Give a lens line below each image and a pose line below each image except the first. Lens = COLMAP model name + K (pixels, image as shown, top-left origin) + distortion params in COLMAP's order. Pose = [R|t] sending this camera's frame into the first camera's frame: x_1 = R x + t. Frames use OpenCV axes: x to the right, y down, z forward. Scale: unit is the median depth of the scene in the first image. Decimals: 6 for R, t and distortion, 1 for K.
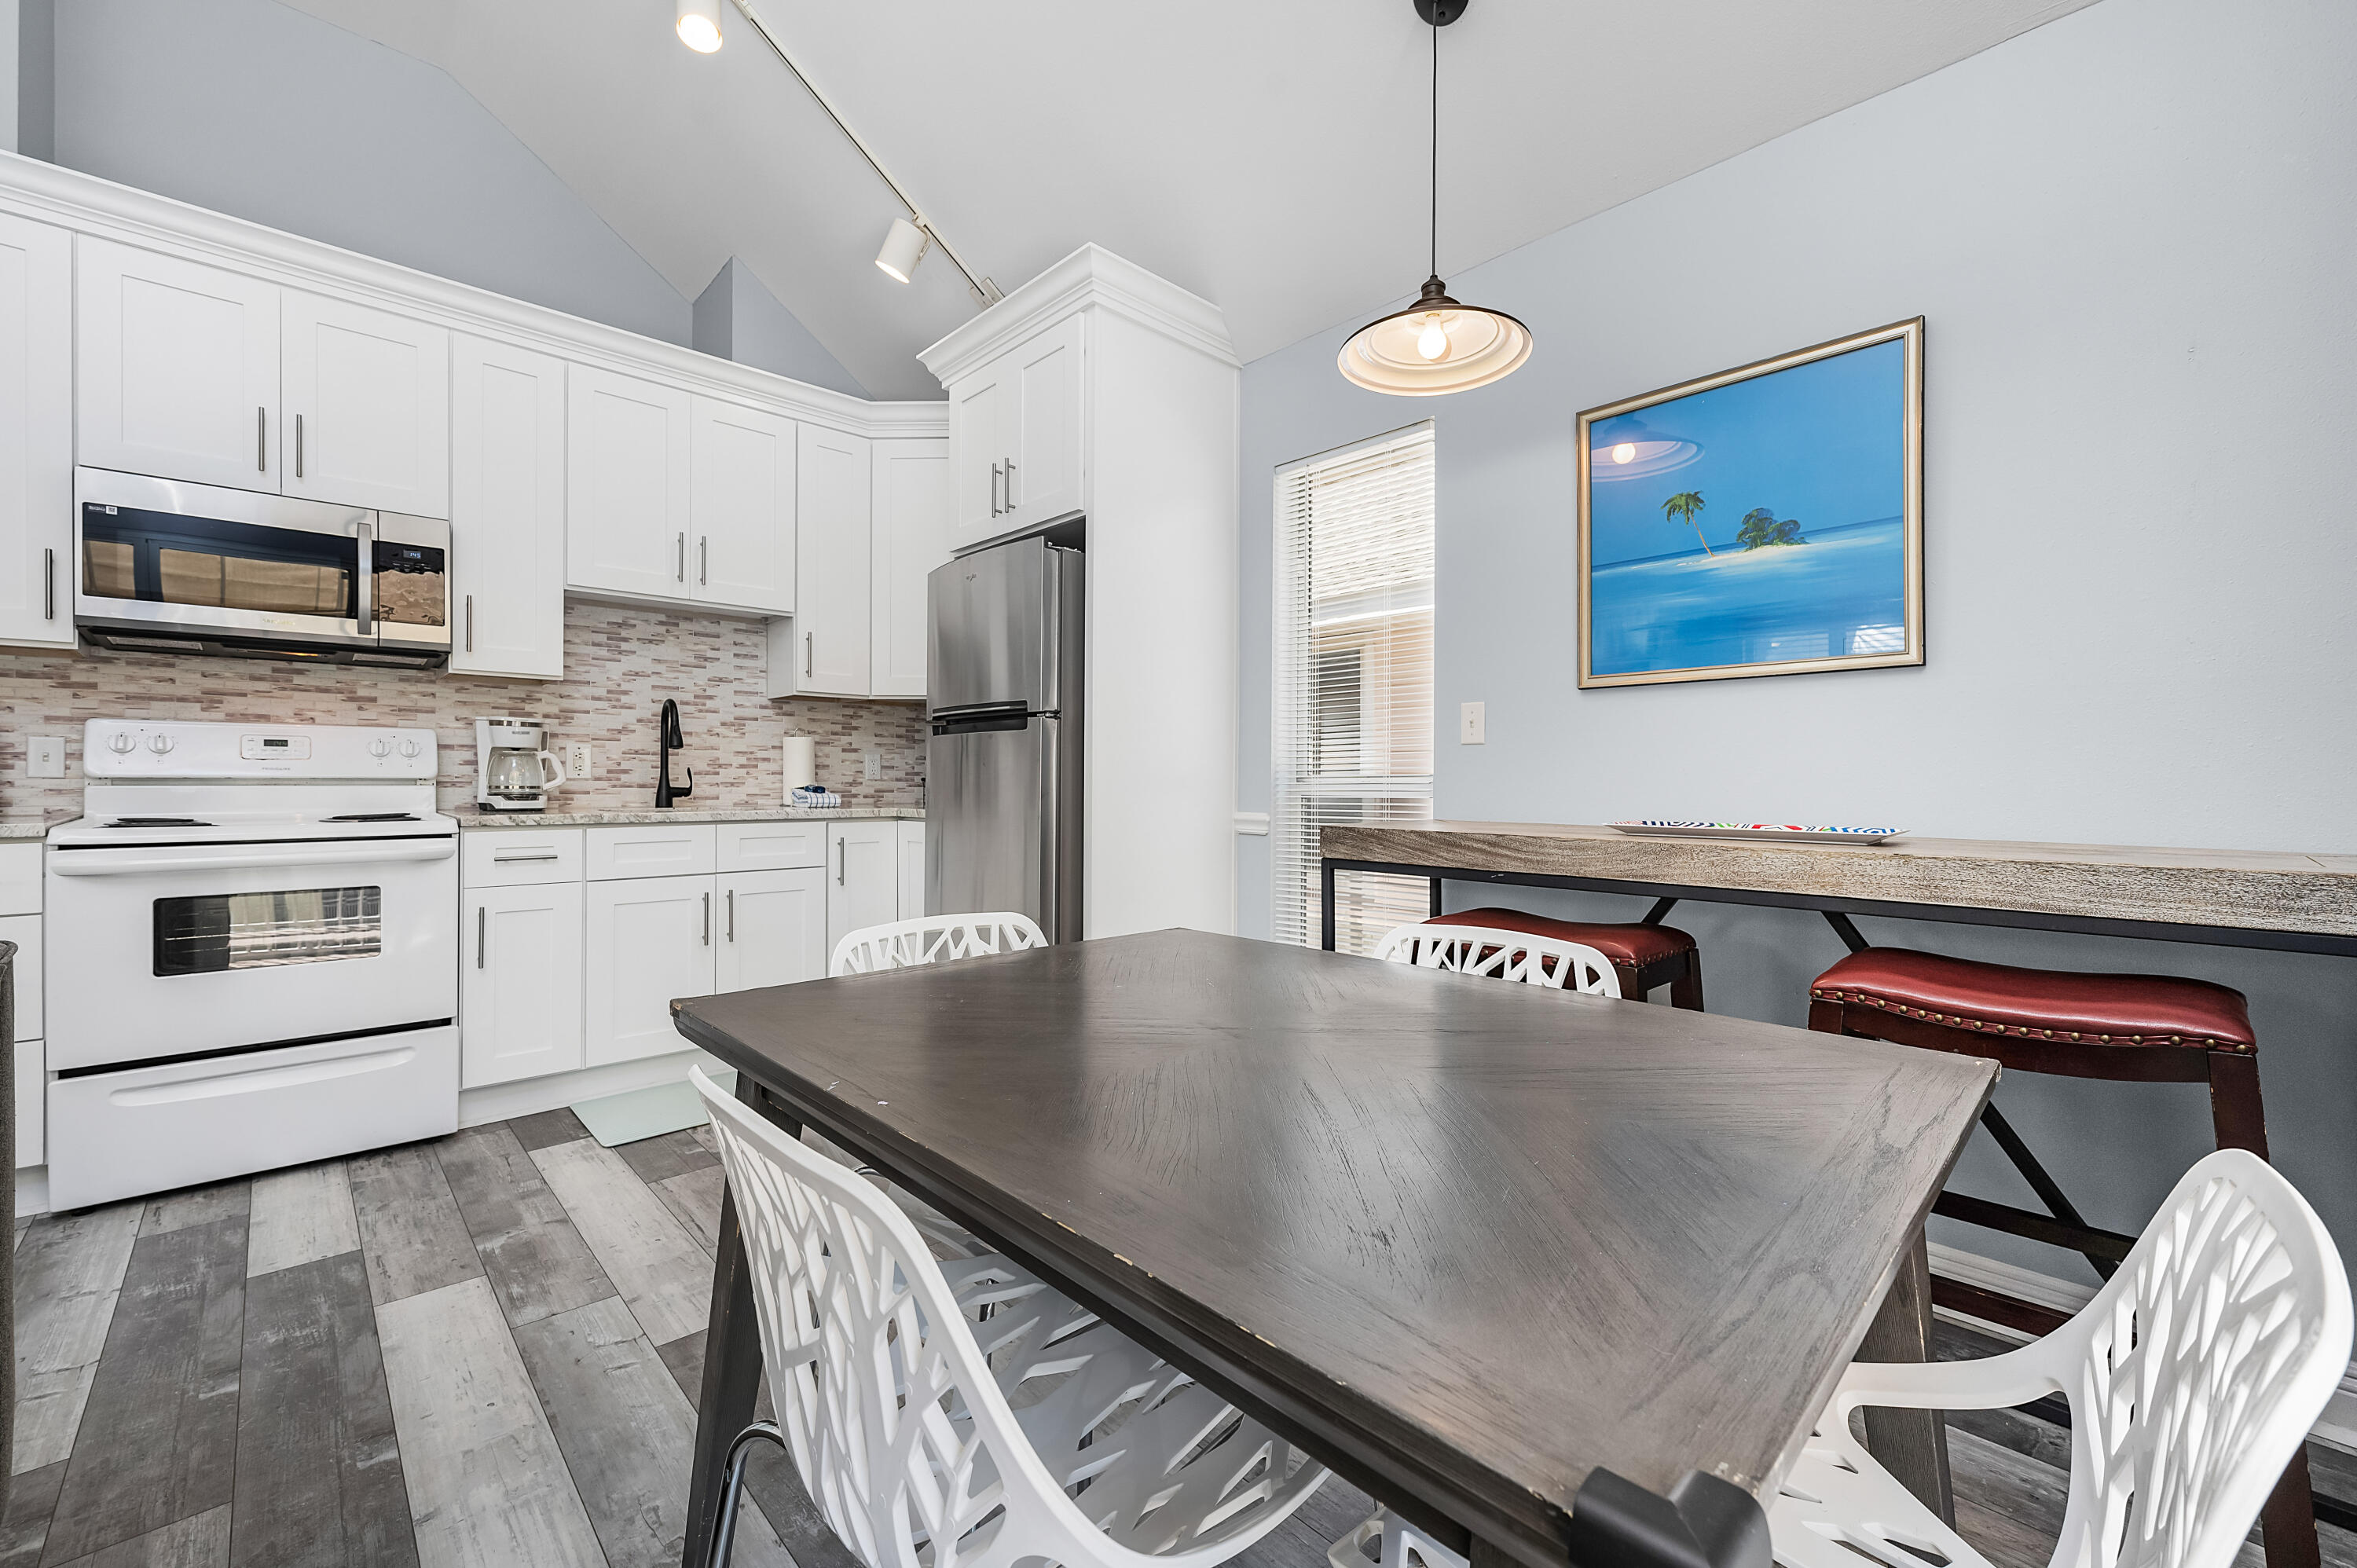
lens RADIAL K [[951.9, 0, 1179.2], [0, 951.9, 783.4], [0, 0, 1]] dist [-0.000258, 0.000358]
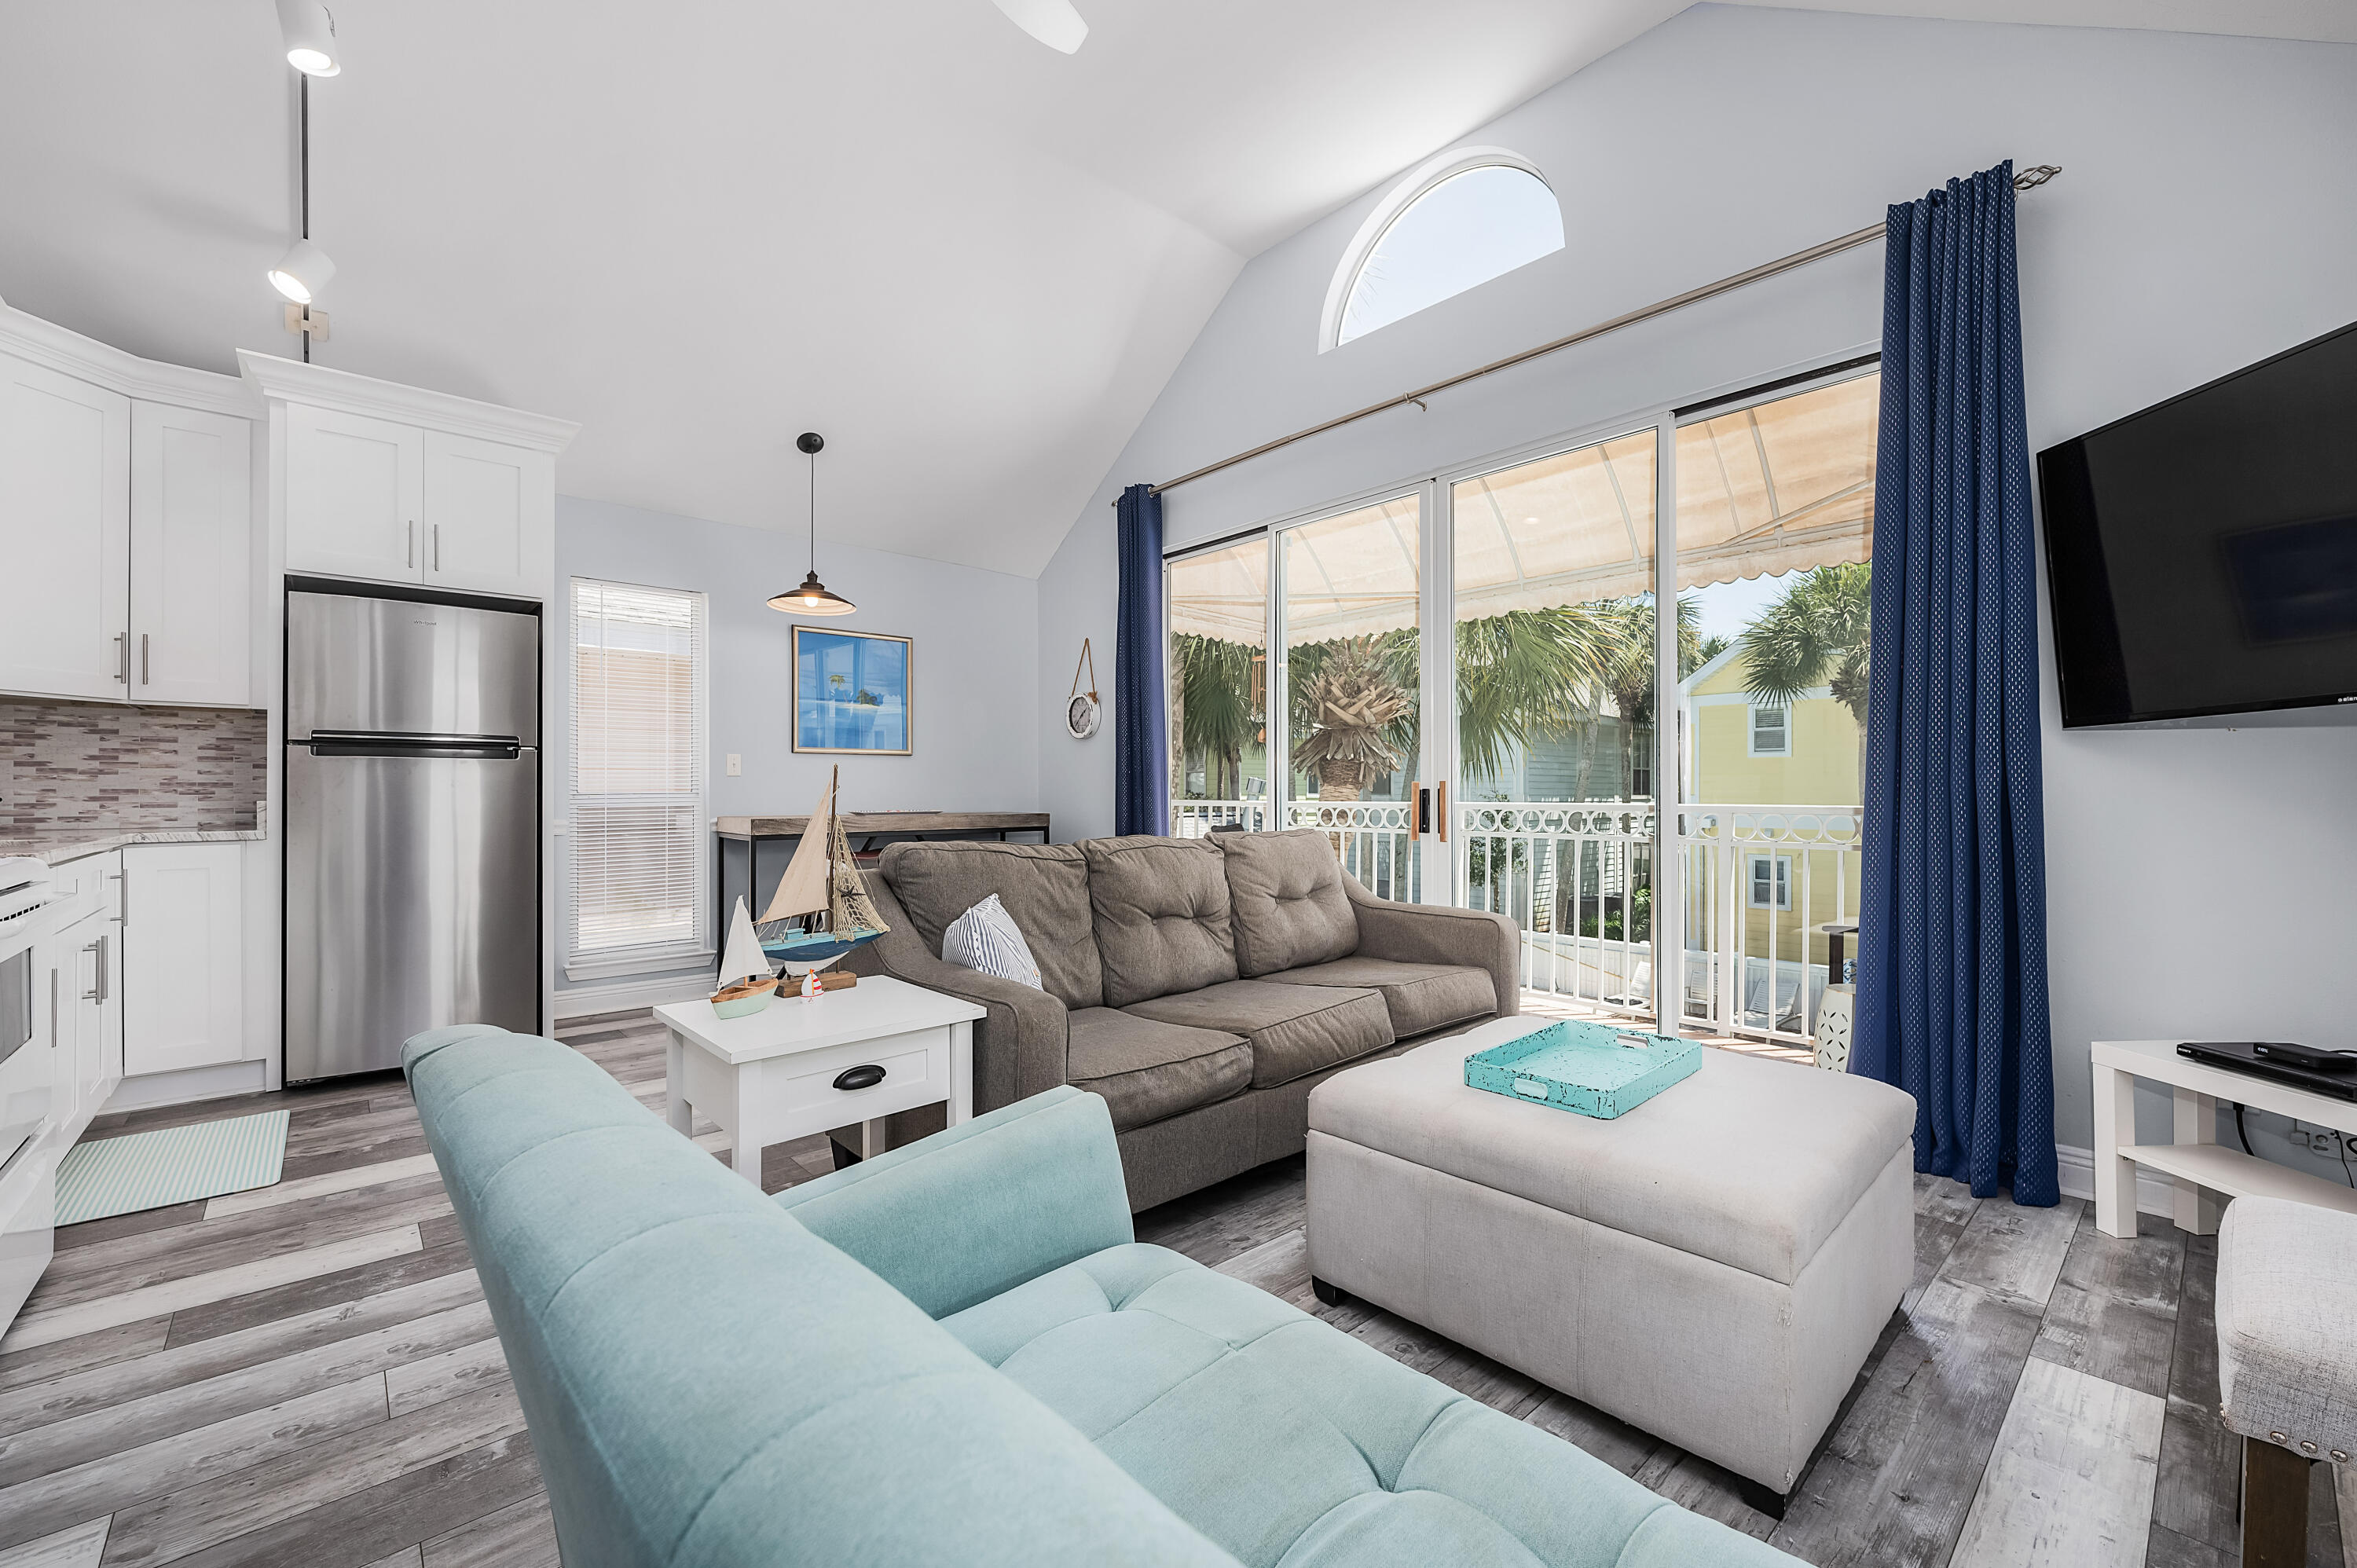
lens RADIAL K [[951.9, 0, 1179.2], [0, 951.9, 786.0], [0, 0, 1]] dist [-0.000258, 0.000358]
pose [[0.028519, 0.000903, 0.999593, -1.359542], [0.003668, 0.999993, -0.001008, -0.014382], [-0.999587, 0.003696, 0.028515, 0.049731]]
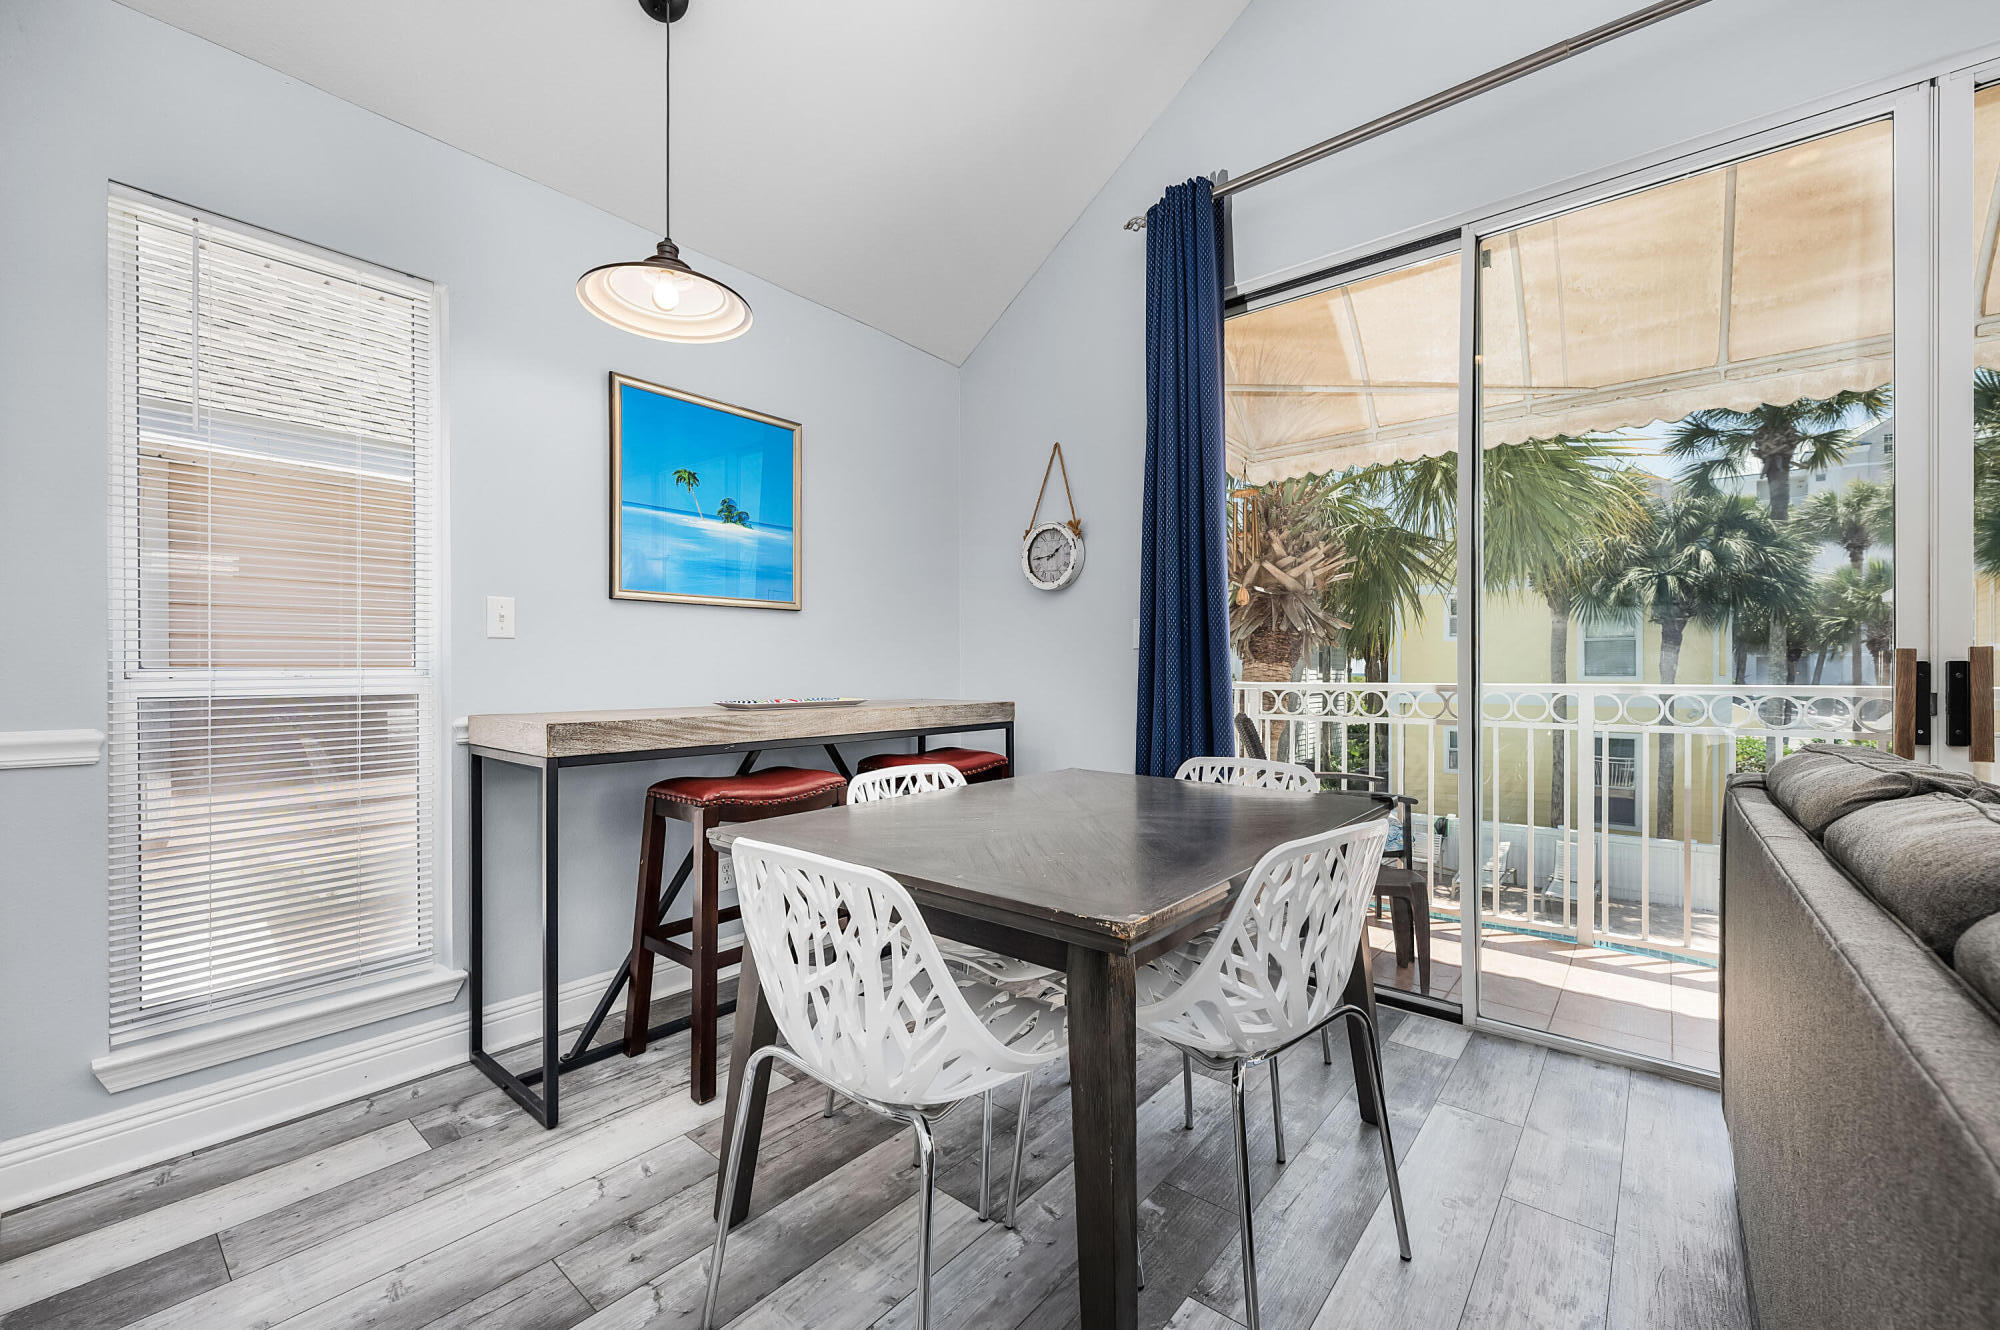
lens RADIAL K [[807.7, 0, 1001.6], [0, 807.7, 675.8], [0, 0, 1]] dist [-0.000258, 0.000358]
pose [[-0.131360, -0.007672, 0.991305, -0.529648], [0.002176, 0.999965, 0.008028, -0.005657], [-0.991332, 0.003211, -0.131338, 0.508355]]
